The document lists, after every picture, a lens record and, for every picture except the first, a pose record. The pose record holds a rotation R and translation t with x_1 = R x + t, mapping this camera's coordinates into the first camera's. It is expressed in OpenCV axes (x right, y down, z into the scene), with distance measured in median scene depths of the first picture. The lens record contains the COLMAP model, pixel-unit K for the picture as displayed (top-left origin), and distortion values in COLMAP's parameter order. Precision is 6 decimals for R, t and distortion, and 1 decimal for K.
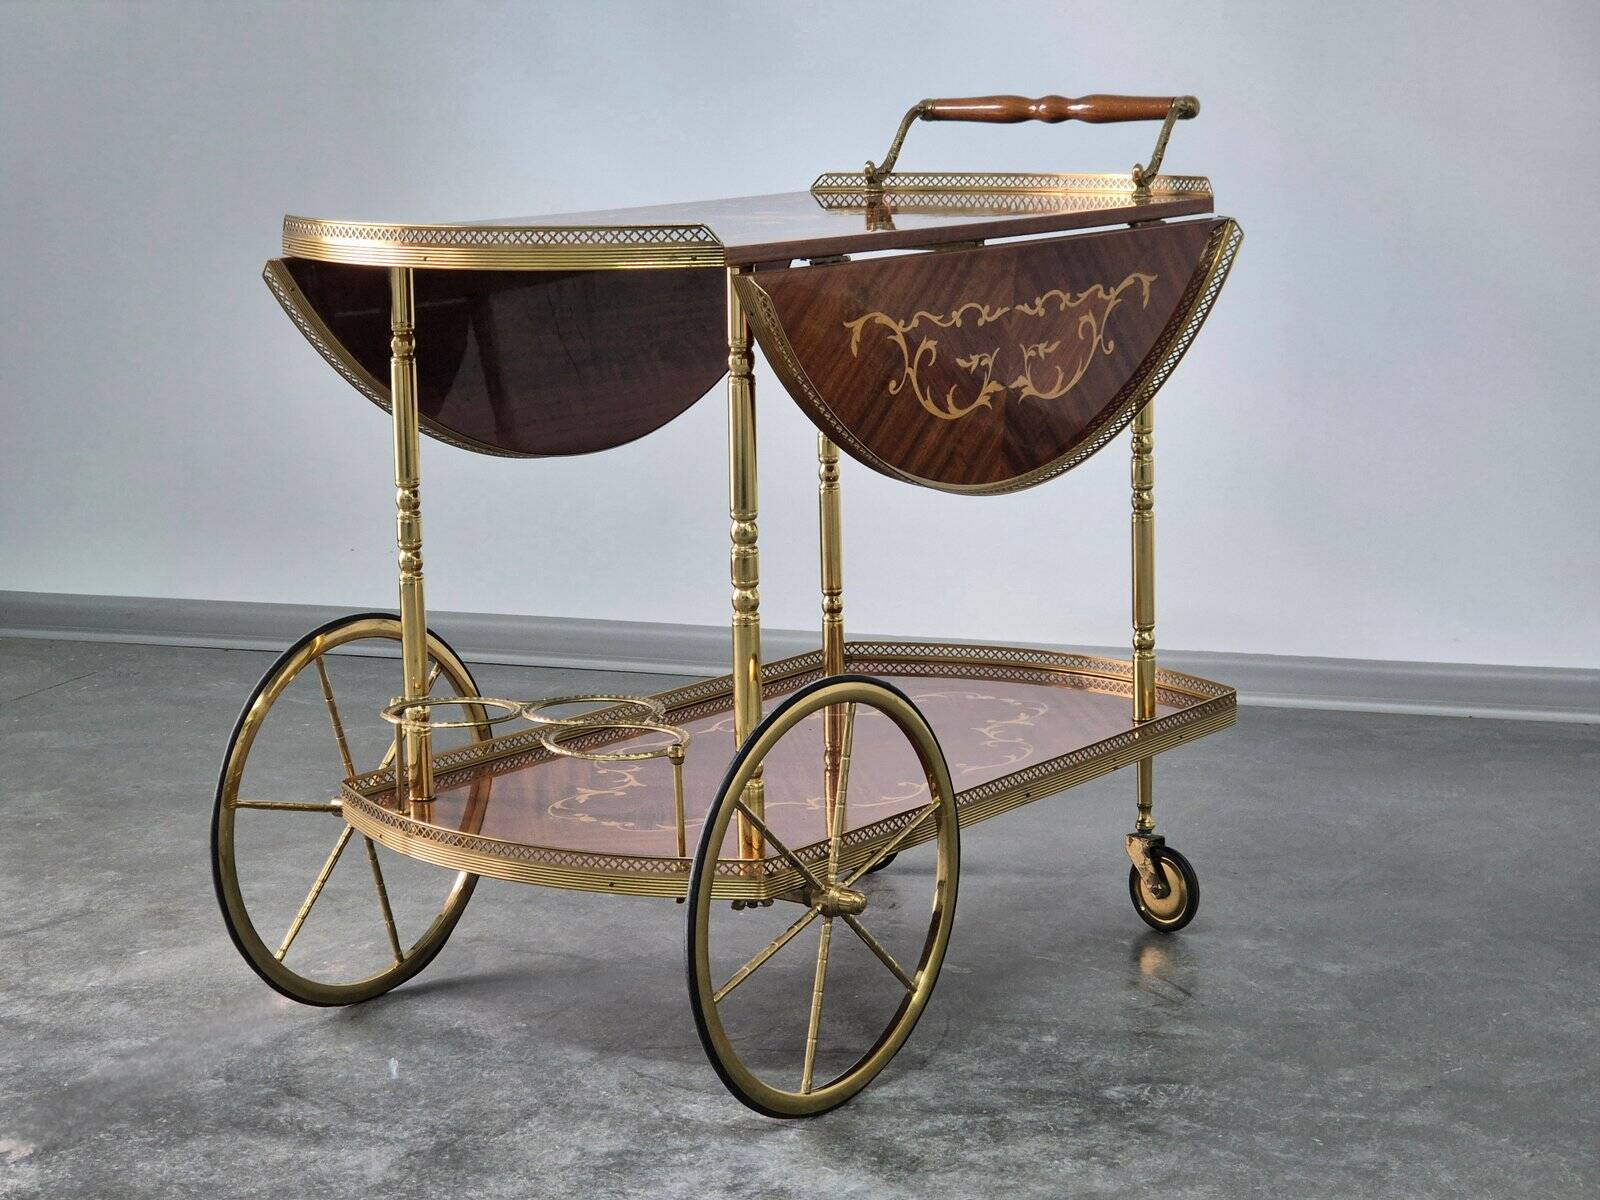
lens RADIAL K [[3084.4, 0, 772.1], [0, 3084.4, 600.8], [0, 0, 1]] dist [-0.746718, 9.960370]
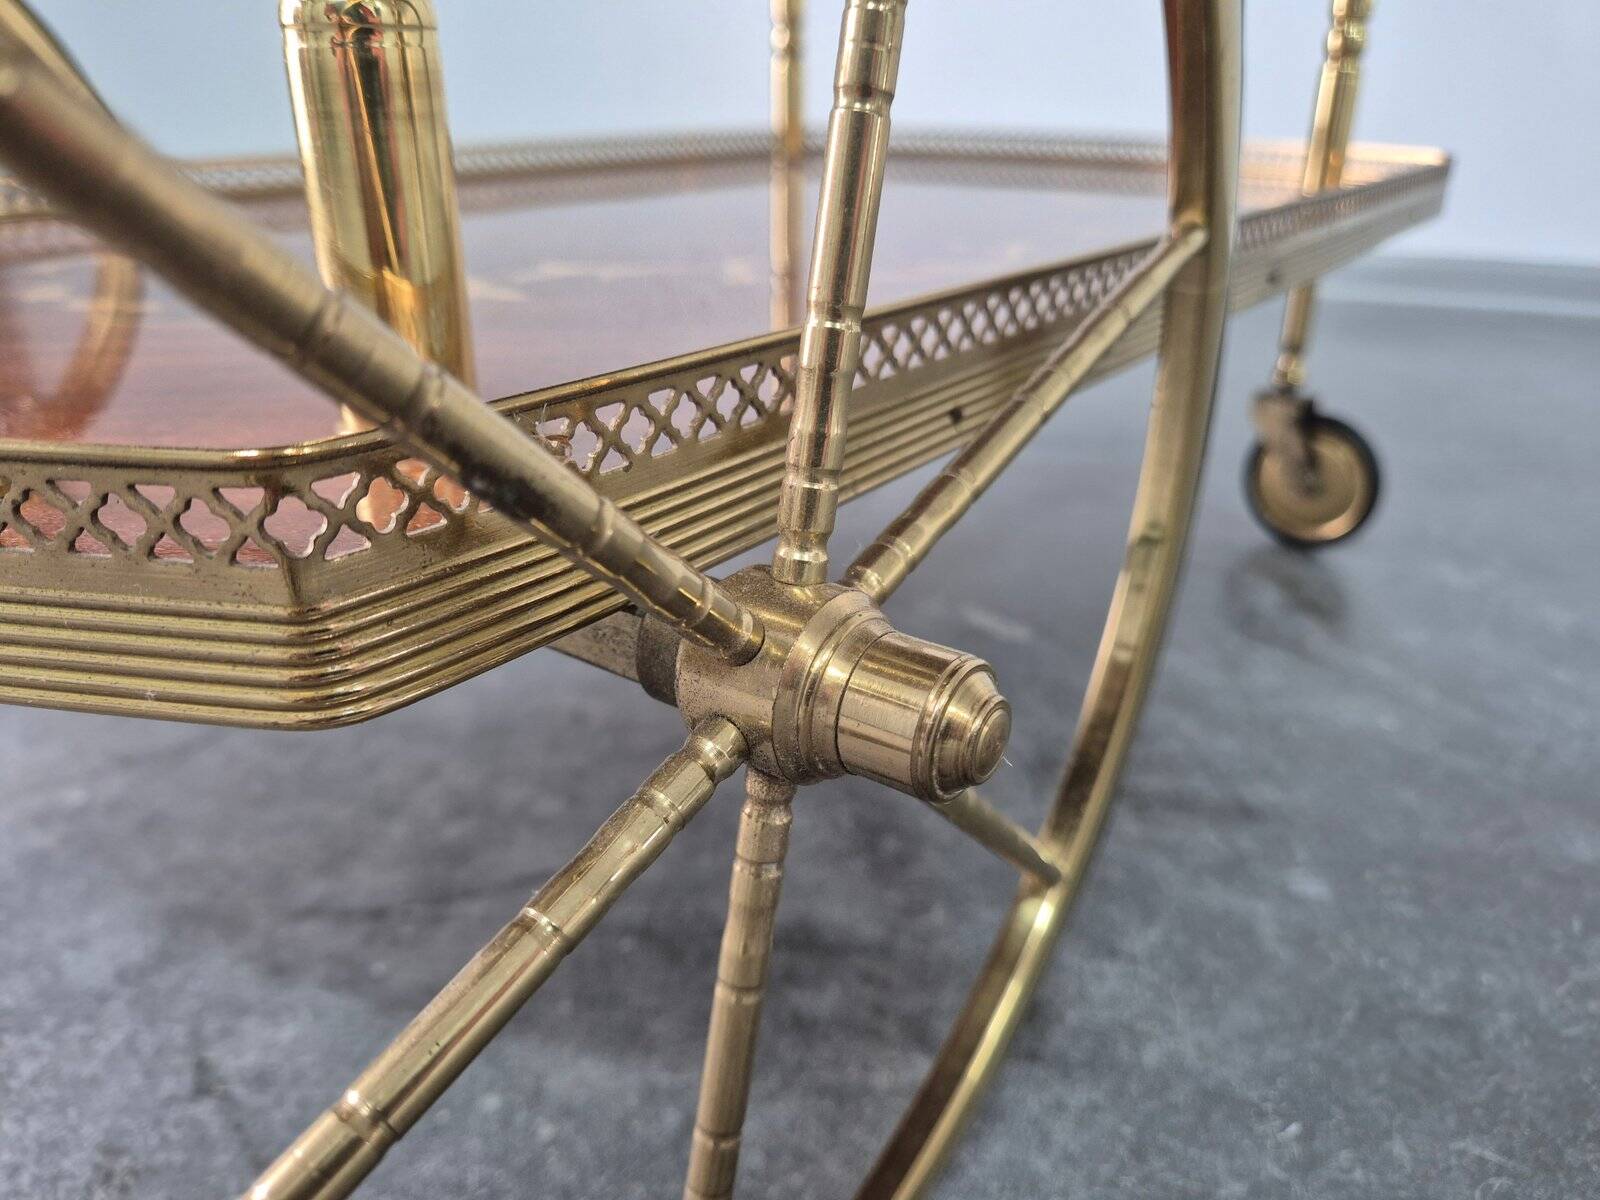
lens RADIAL K [[1112.0, 0, 800.0], [0, 1112.0, 600.0], [0, 0, 1]] dist [0.000925, -0.029686]
pose [[0.998956, 0.015401, 0.043015, 0.015586], [-0.025801, 0.967150, 0.252893, 0.071365], [-0.037707, -0.253739, 0.966538, 0.875077]]
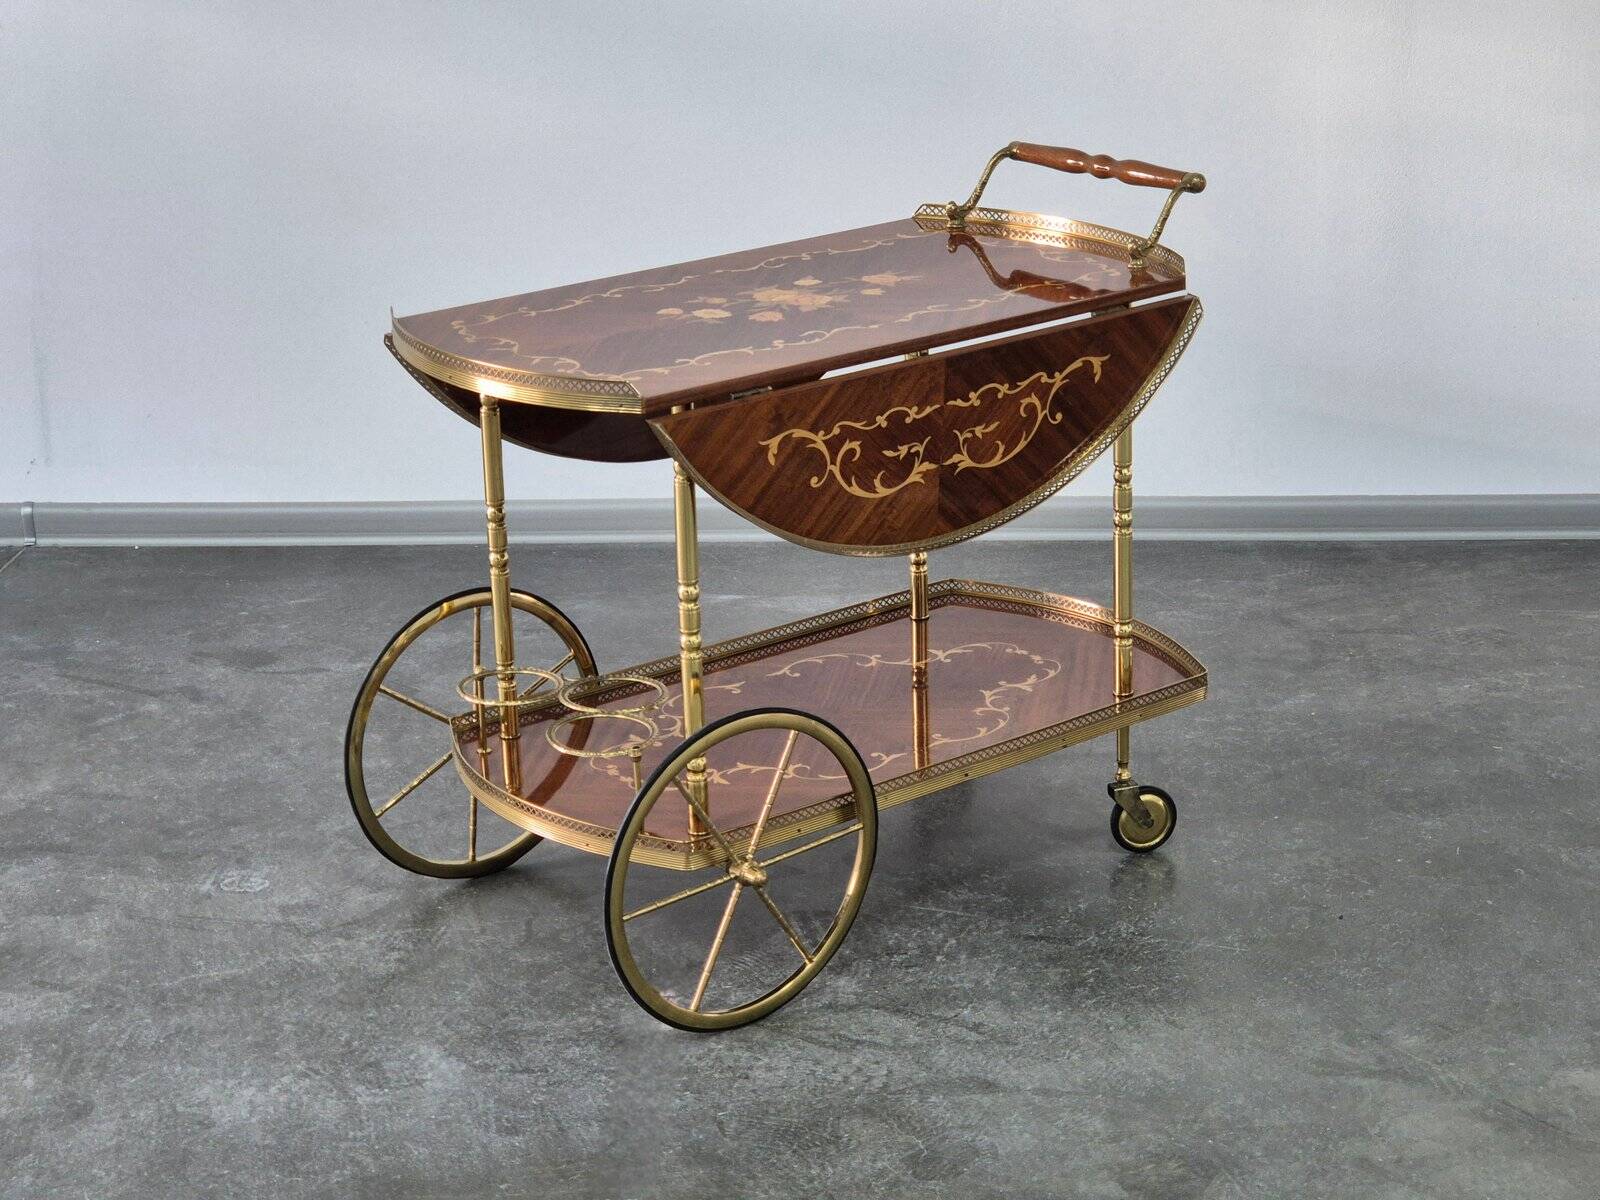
lens RADIAL K [[3084.4, 0, 772.1], [0, 3084.4, 600.8], [0, 0, 1]] dist [-0.746718, 9.960370]
pose [[0.966698, 0.073738, -0.245065, 0.316403], [-0.035340, 0.986880, 0.157539, -0.206798], [0.253467, -0.143632, 0.956621, -0.219805]]
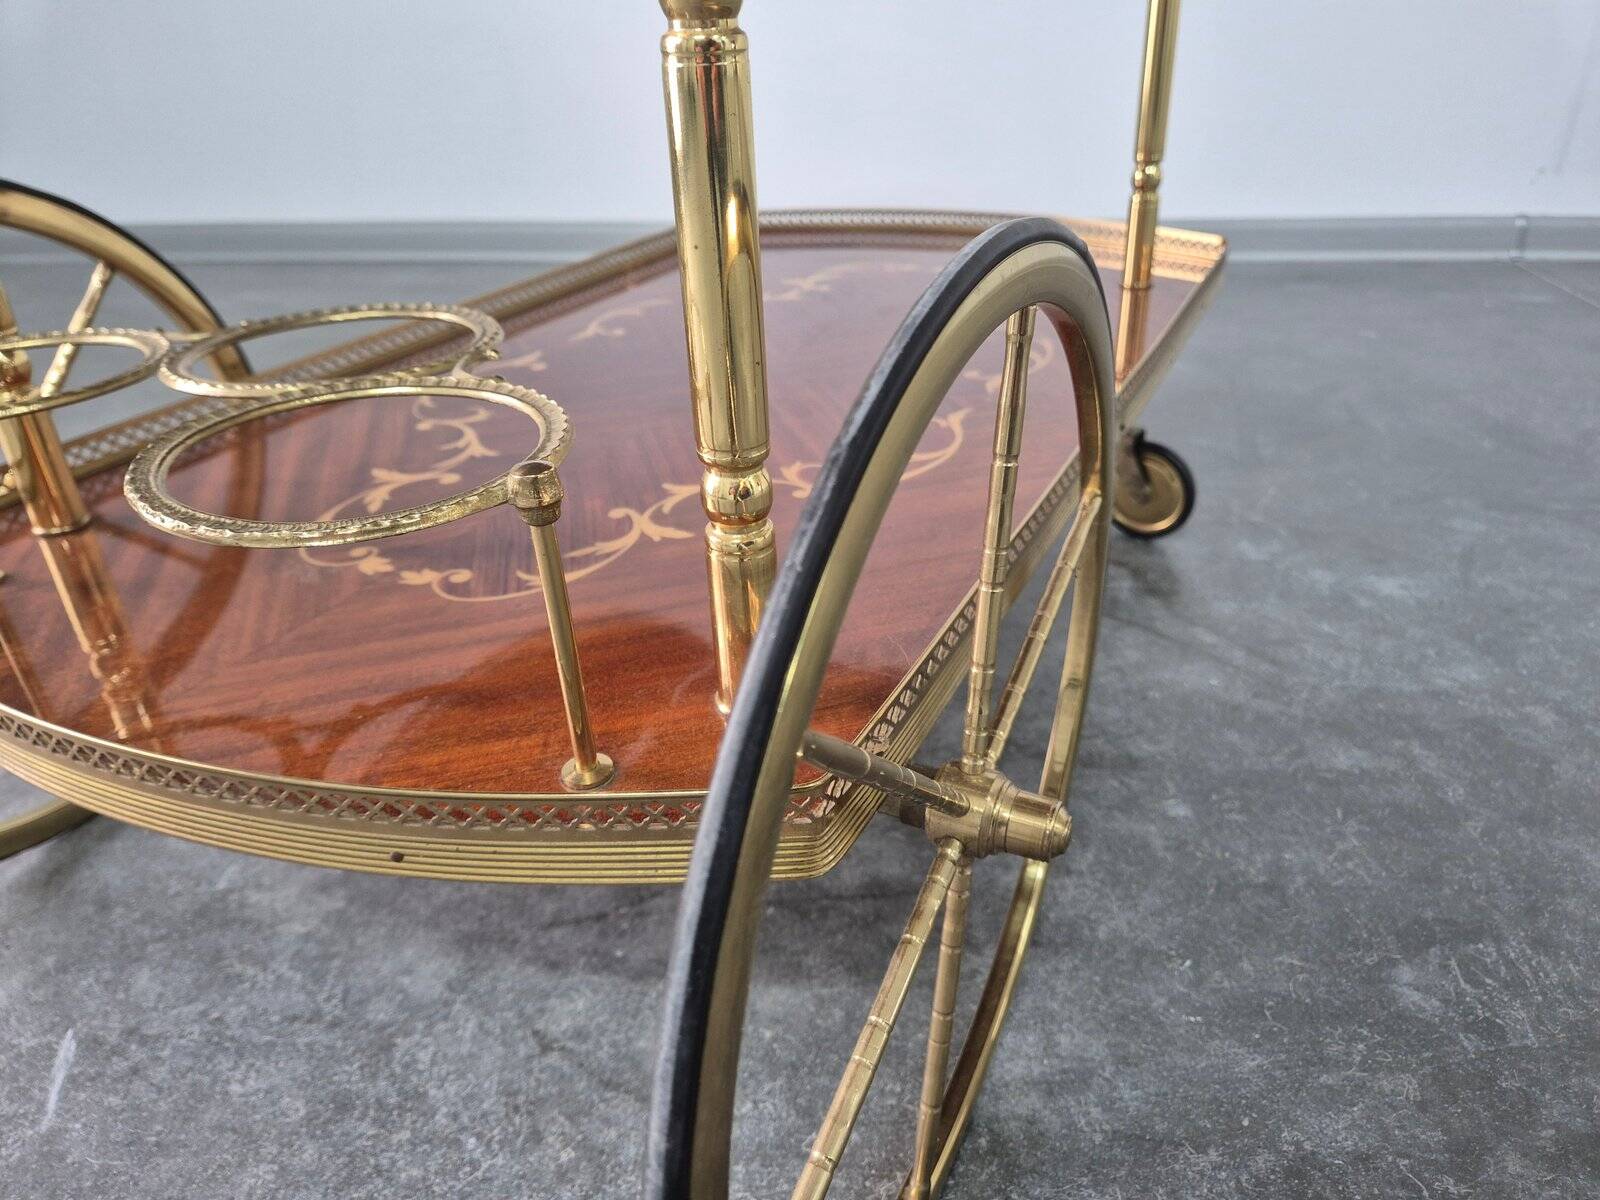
lens RADIAL K [[1072.0, 0, 792.6], [0, 1072.0, 581.2], [0, 0, 1]] dist [0.041780, -0.067217]
pose [[0.981169, -0.103803, 0.162889, -0.022292], [0.047786, 0.947555, 0.316000, 0.021553], [-0.187148, -0.302265, 0.934672, 0.822035]]
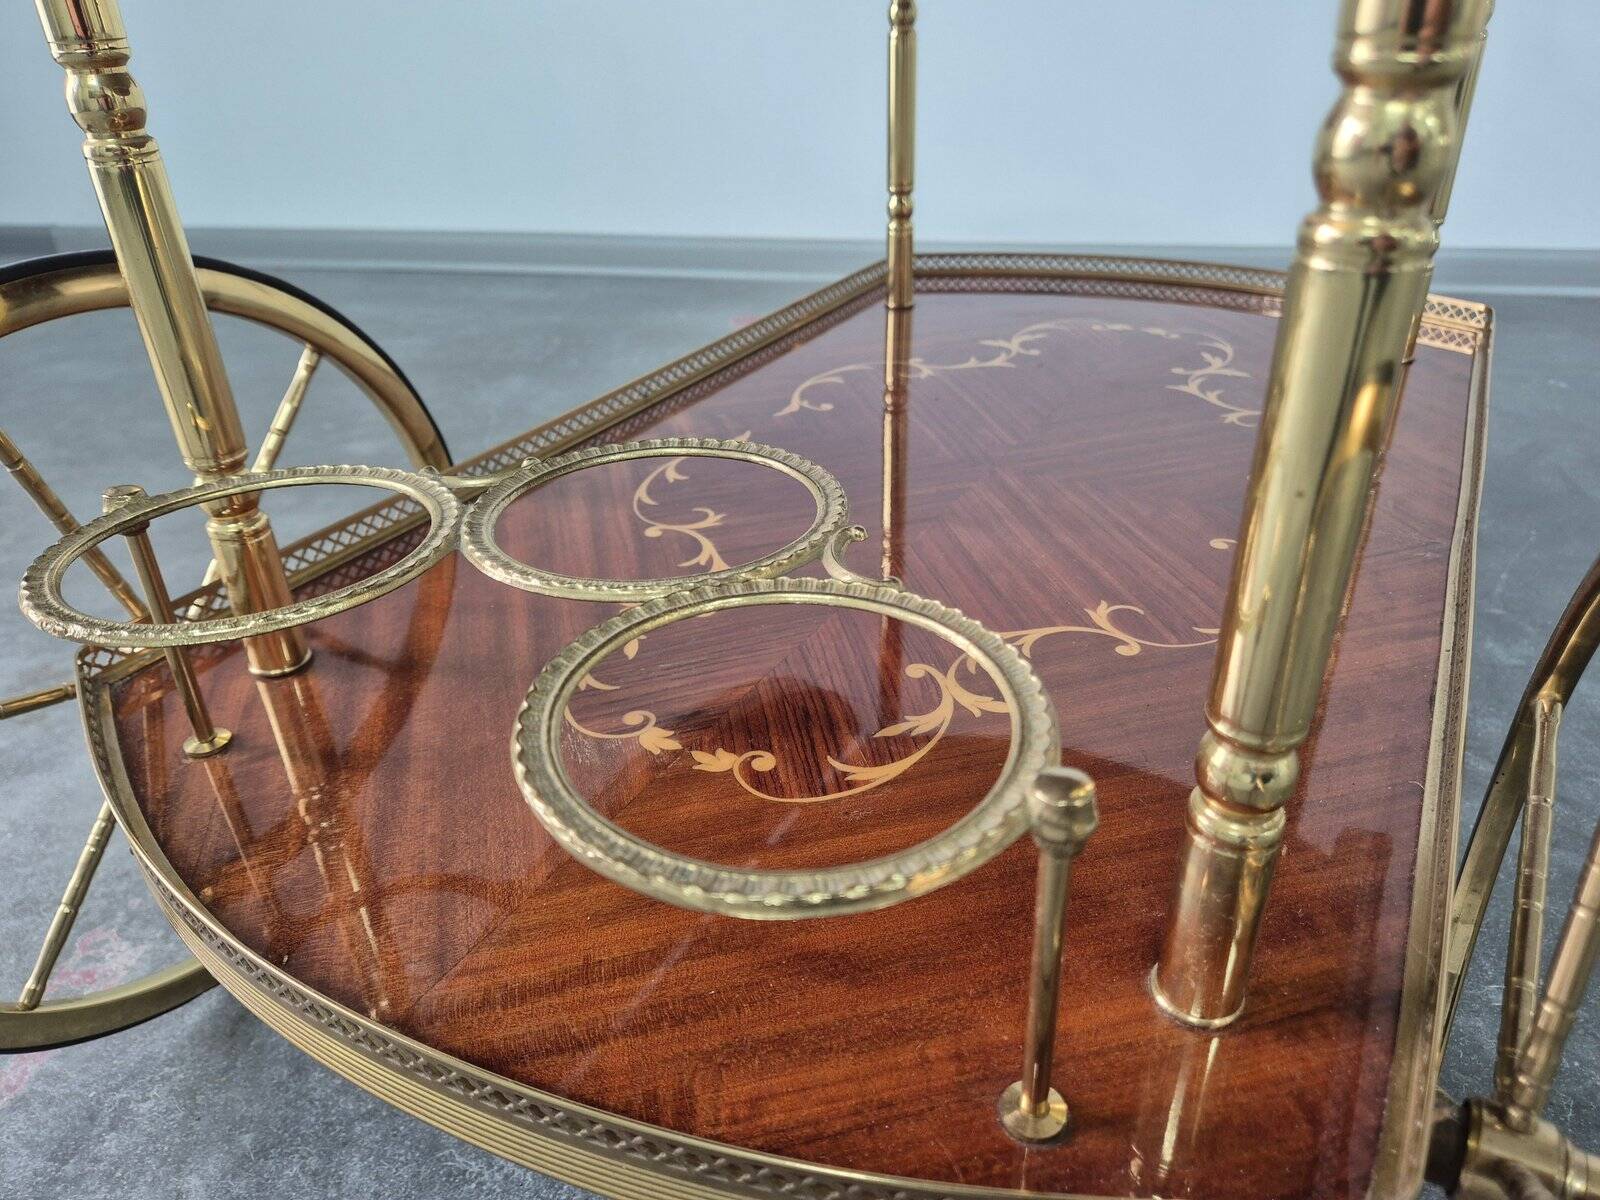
lens RADIAL K [[1072.0, 0, 792.6], [0, 1072.0, 581.2], [0, 0, 1]] dist [0.041780, -0.067217]
pose [[0.989741, -0.076193, 0.120858, -0.057902], [0.033316, 0.945690, 0.323359, 0.002305], [-0.138932, -0.316015, 0.938527, 0.862646]]
